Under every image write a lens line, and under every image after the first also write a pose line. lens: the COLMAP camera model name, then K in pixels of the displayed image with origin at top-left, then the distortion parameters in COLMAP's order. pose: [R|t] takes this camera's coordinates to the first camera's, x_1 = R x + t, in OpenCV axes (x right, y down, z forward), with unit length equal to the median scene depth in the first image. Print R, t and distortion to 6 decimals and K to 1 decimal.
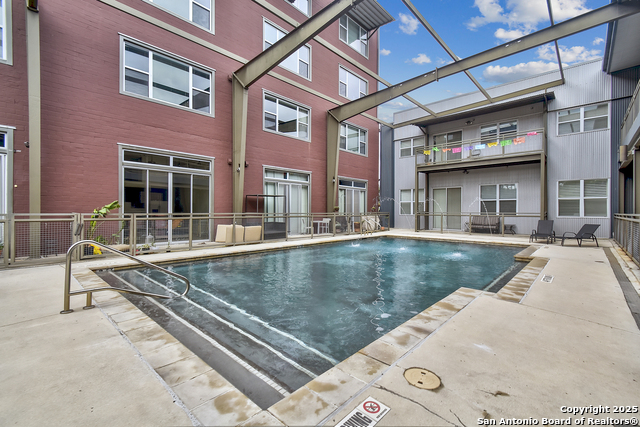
lens RADIAL K [[283.1, 0, 320.0], [0, 283.1, 213.5], [0, 0, 1]] dist [0.002247, 0.000137]
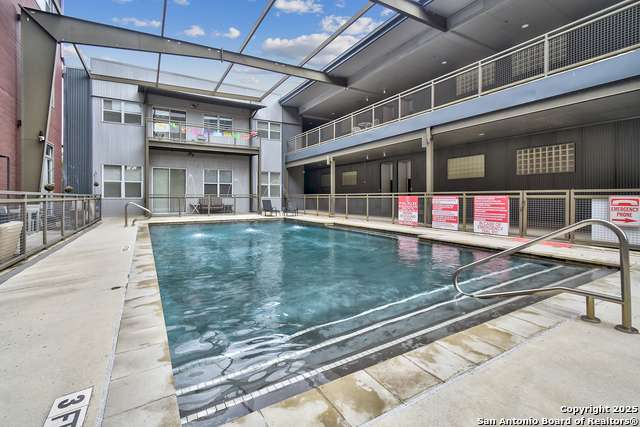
lens RADIAL K [[280.2, 0, 318.1], [0, 280.2, 197.0], [0, 0, 1]] dist [0.000881, 0.000041]
pose [[0.265799, -0.009319, 0.963983, -0.351346], [0.009346, 0.999931, 0.007090, 0.002240], [-0.963983, 0.007125, 0.265868, 0.325783]]
